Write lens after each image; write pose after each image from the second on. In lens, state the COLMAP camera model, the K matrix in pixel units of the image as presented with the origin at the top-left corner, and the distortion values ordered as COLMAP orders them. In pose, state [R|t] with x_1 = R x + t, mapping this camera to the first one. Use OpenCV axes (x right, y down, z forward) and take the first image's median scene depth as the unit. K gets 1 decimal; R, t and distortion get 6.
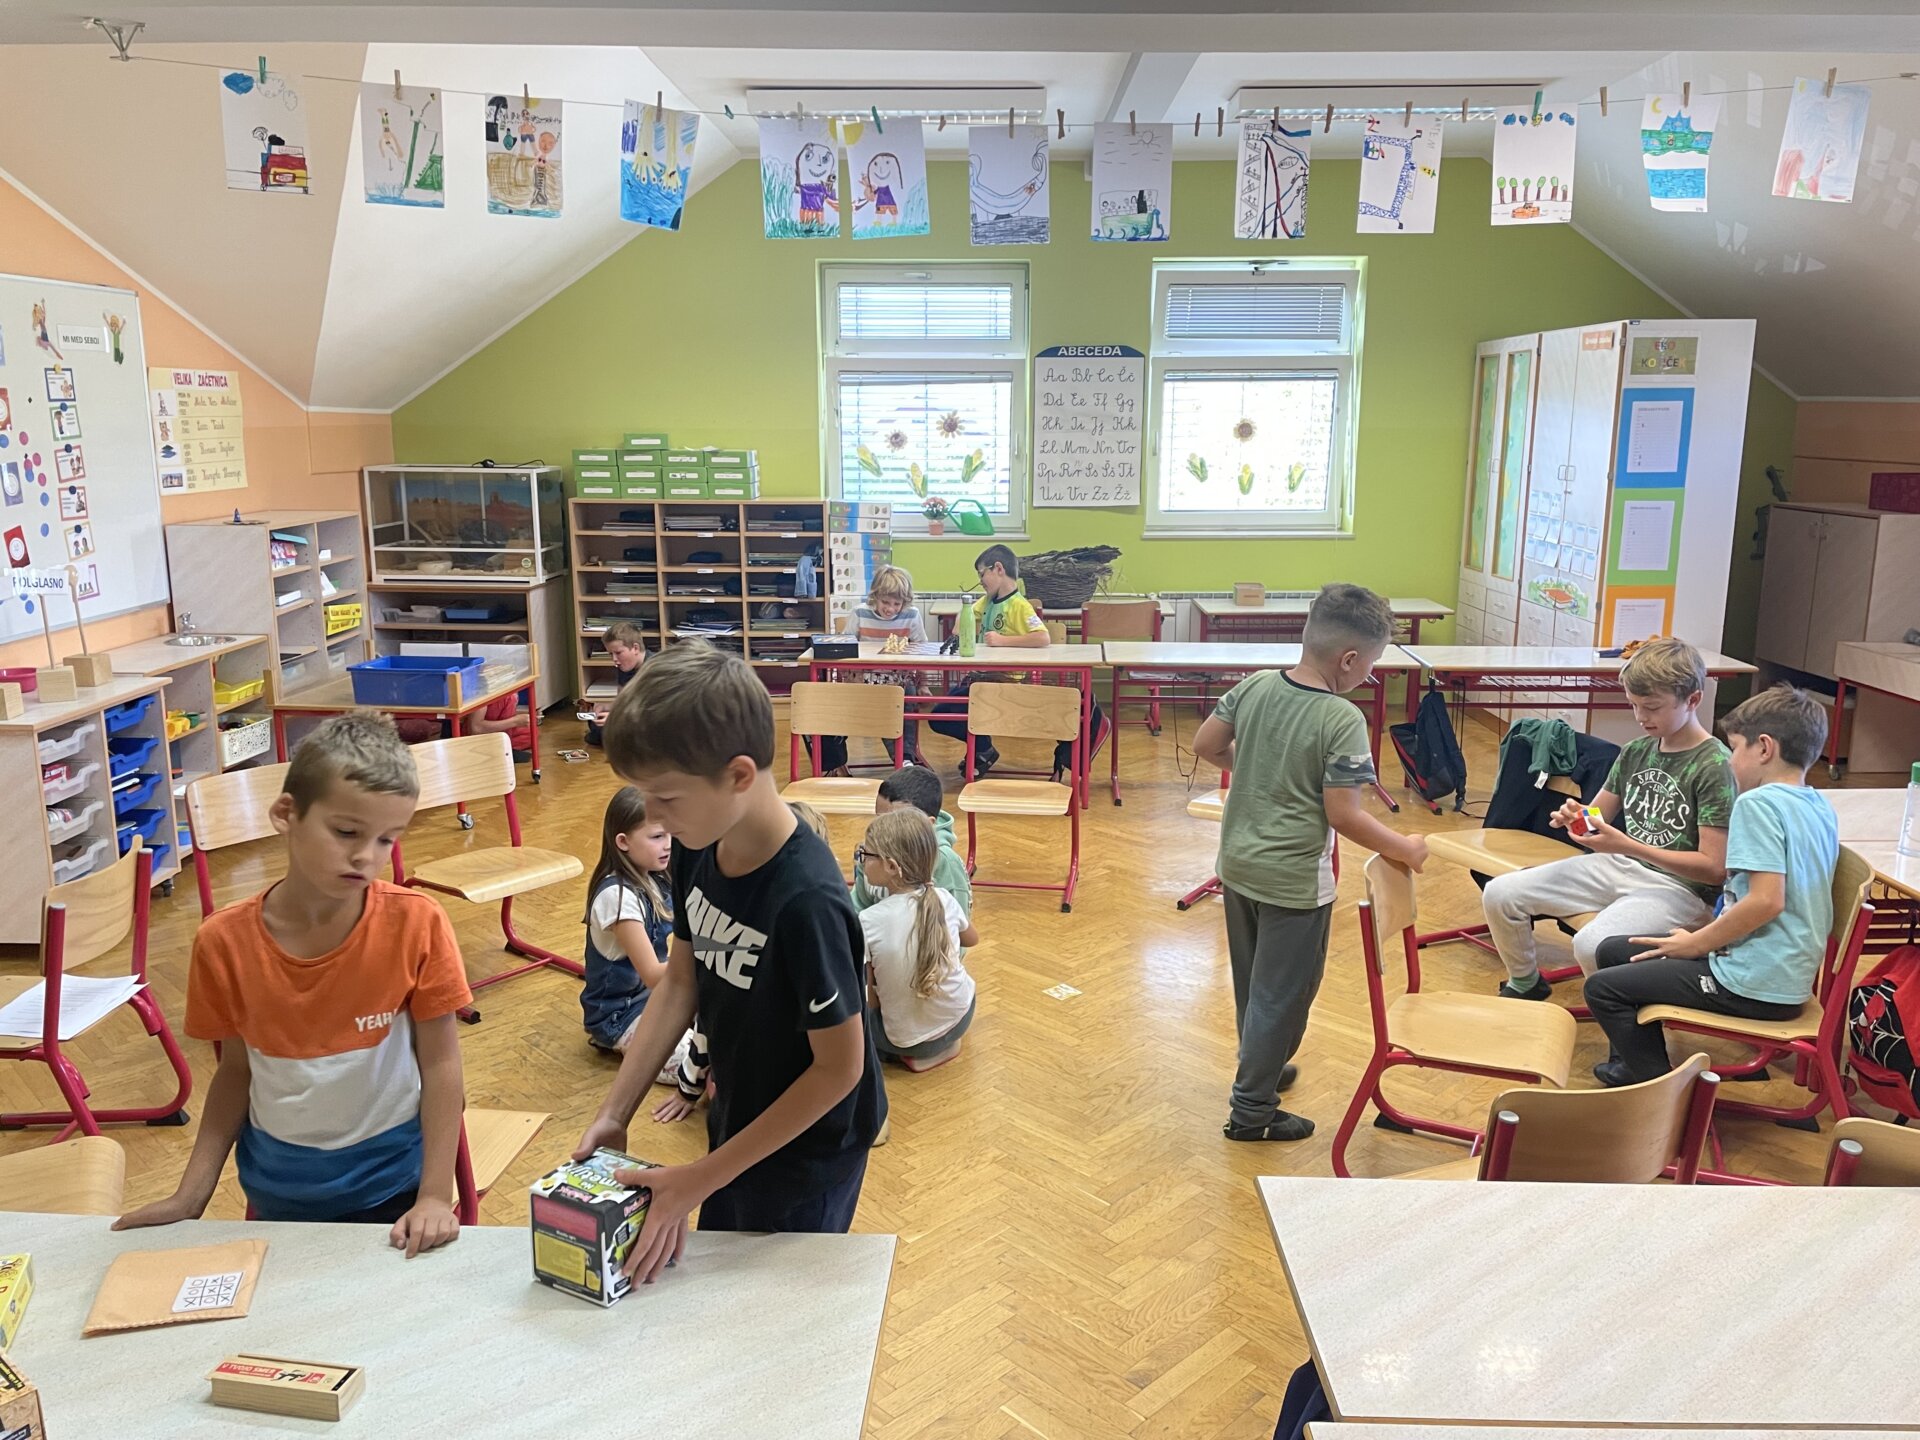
lens RADIAL K [[1442.7, 0, 960.0], [0, 1442.7, 720.0], [0, 0, 1]] dist [0.068915, -0.090793]
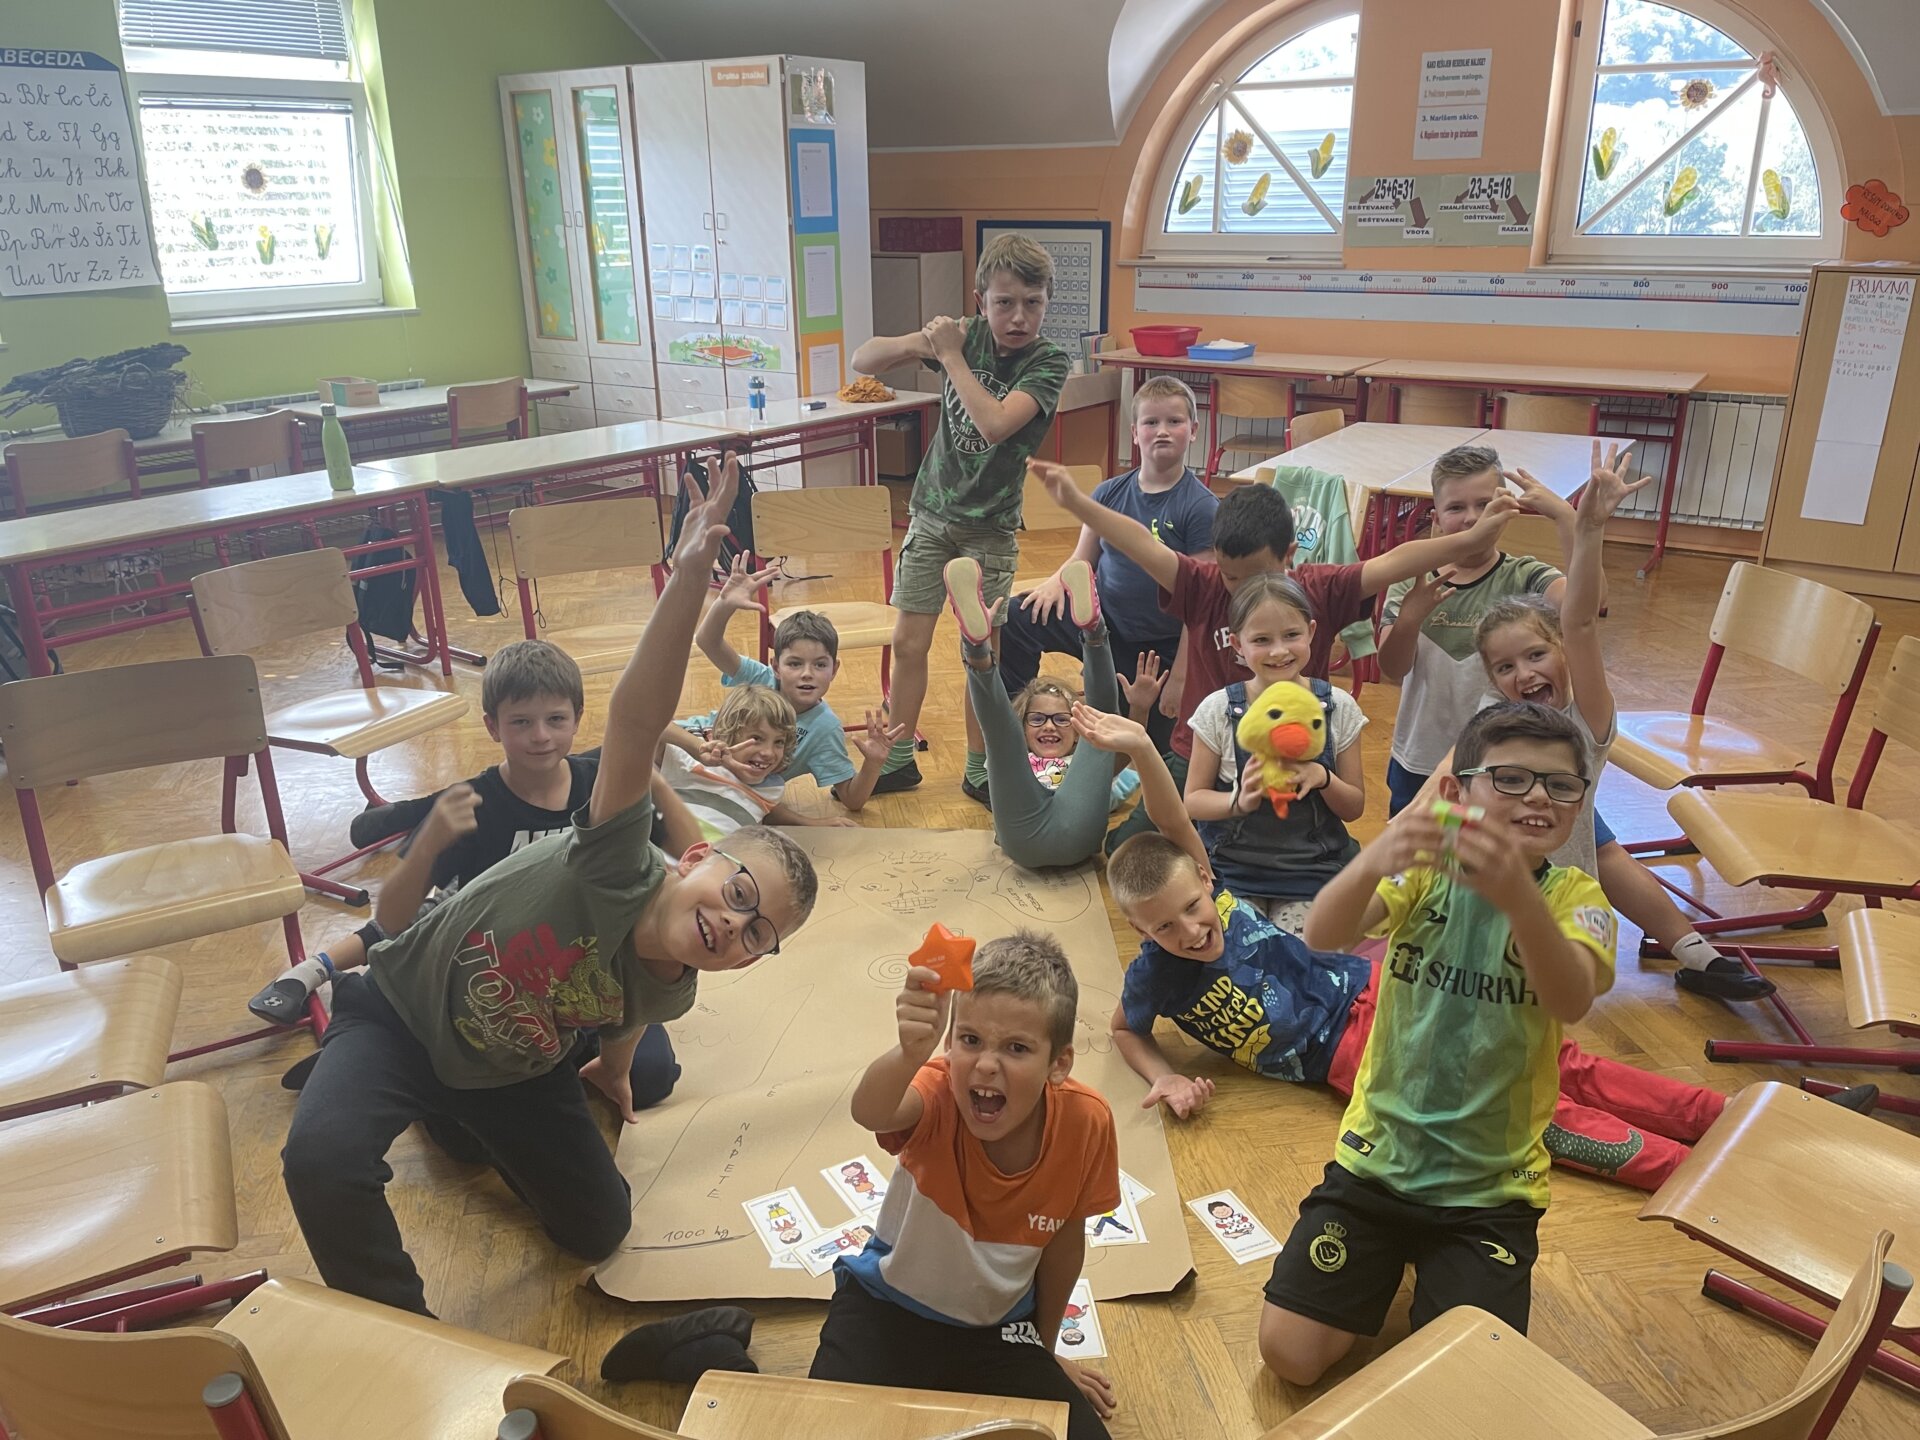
lens RADIAL K [[1442.7, 0, 960.0], [0, 1442.7, 720.0], [0, 0, 1]] dist [0.068915, -0.090793]
pose [[0.572046, -0.284976, 0.769124, -0.275884], [0.176970, 0.958499, 0.223519, -0.032955], [-0.800903, 0.008249, 0.598738, 0.246943]]
